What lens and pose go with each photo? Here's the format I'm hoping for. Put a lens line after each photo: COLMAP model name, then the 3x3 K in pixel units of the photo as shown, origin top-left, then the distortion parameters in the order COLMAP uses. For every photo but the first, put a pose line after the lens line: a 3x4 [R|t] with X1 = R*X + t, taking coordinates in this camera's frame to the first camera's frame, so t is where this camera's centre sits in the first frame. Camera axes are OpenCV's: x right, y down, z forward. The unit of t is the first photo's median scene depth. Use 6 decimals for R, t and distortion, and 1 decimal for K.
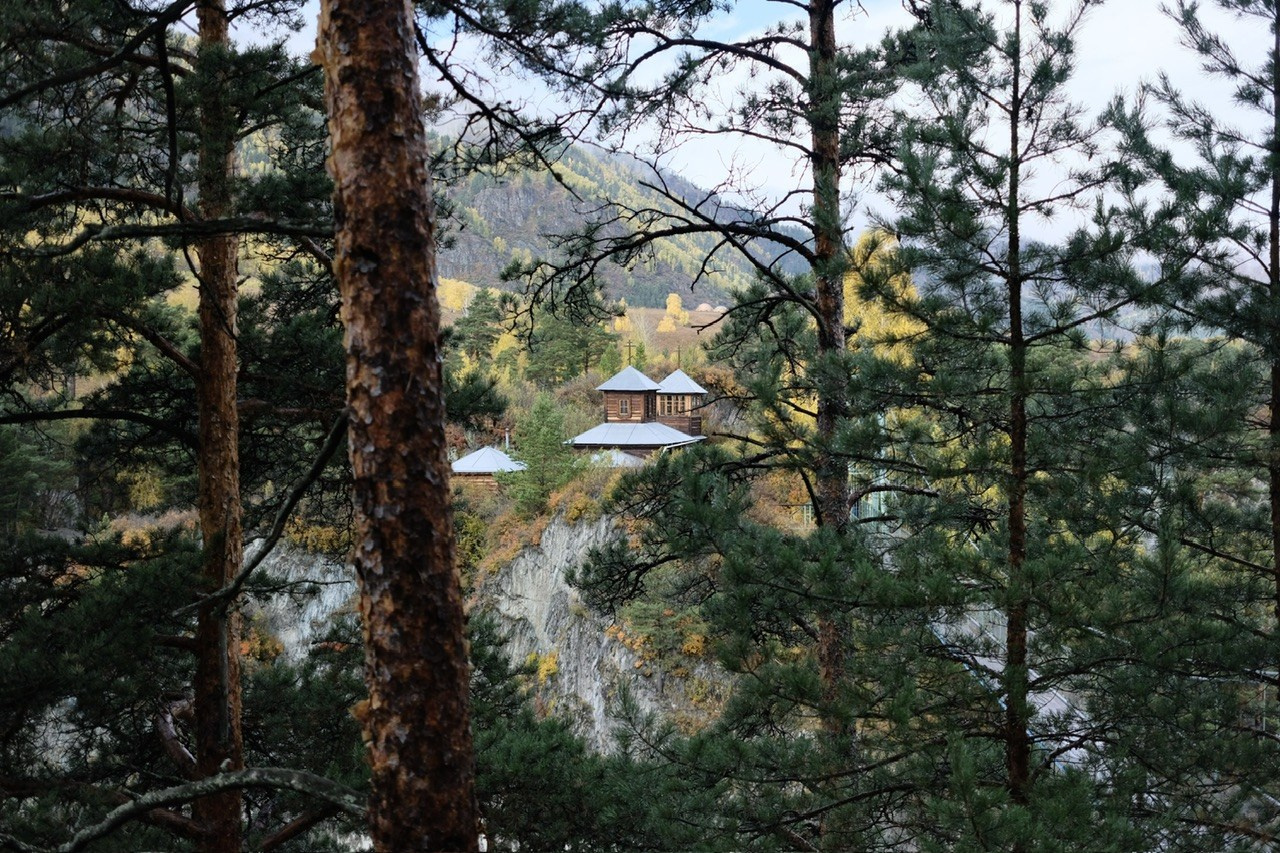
lens RADIAL K [[1512.3, 0, 639.9], [0, 1512.3, 425.3], [0, 0, 1]] dist [-0.005328, 0.000000]
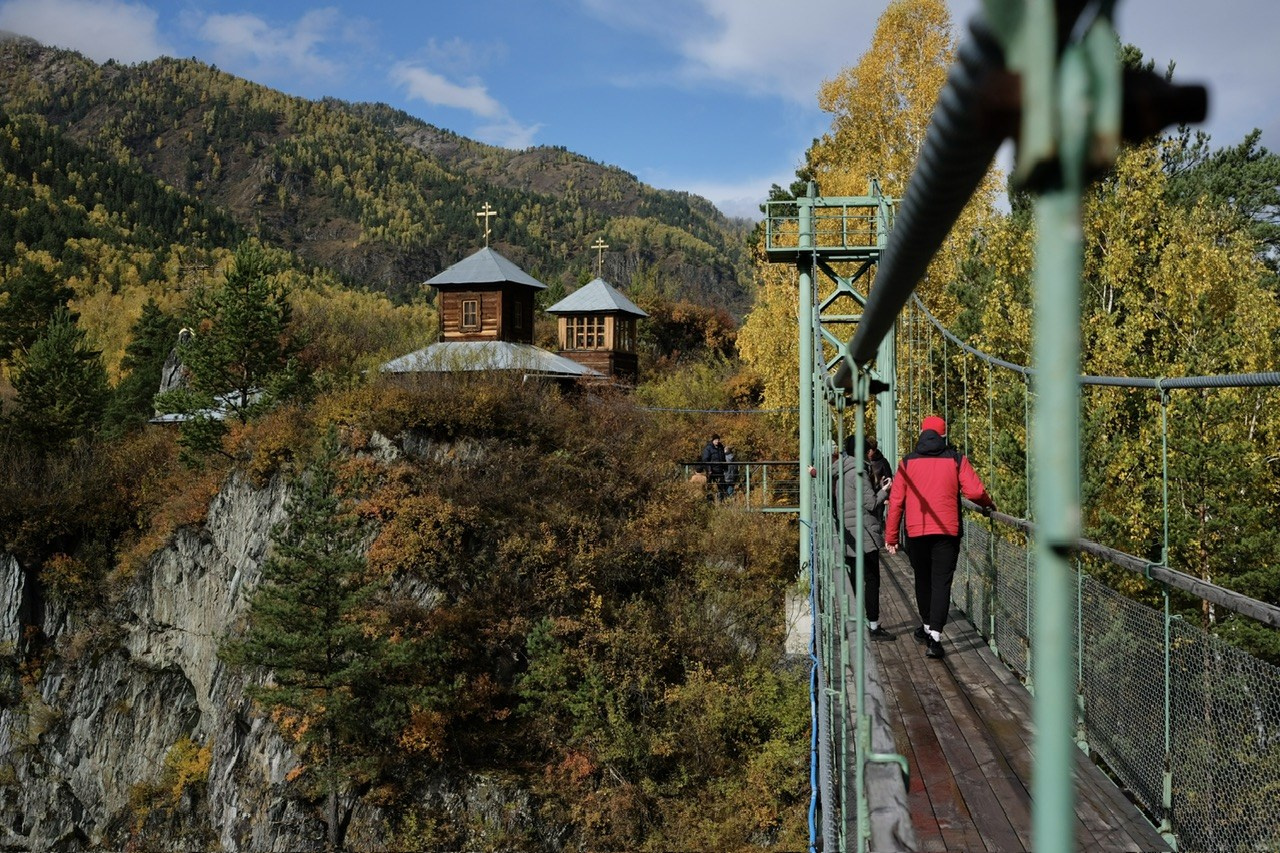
lens RADIAL K [[1512.3, 0, 640.3], [0, 1512.3, 426.5], [0, 0, 1]] dist [-0.005328, 0.000000]
pose [[0.996930, 0.003847, -0.078206, 0.119669], [-0.007174, 0.999079, -0.042296, 0.066115], [0.077972, 0.042727, 0.996040, 0.500466]]
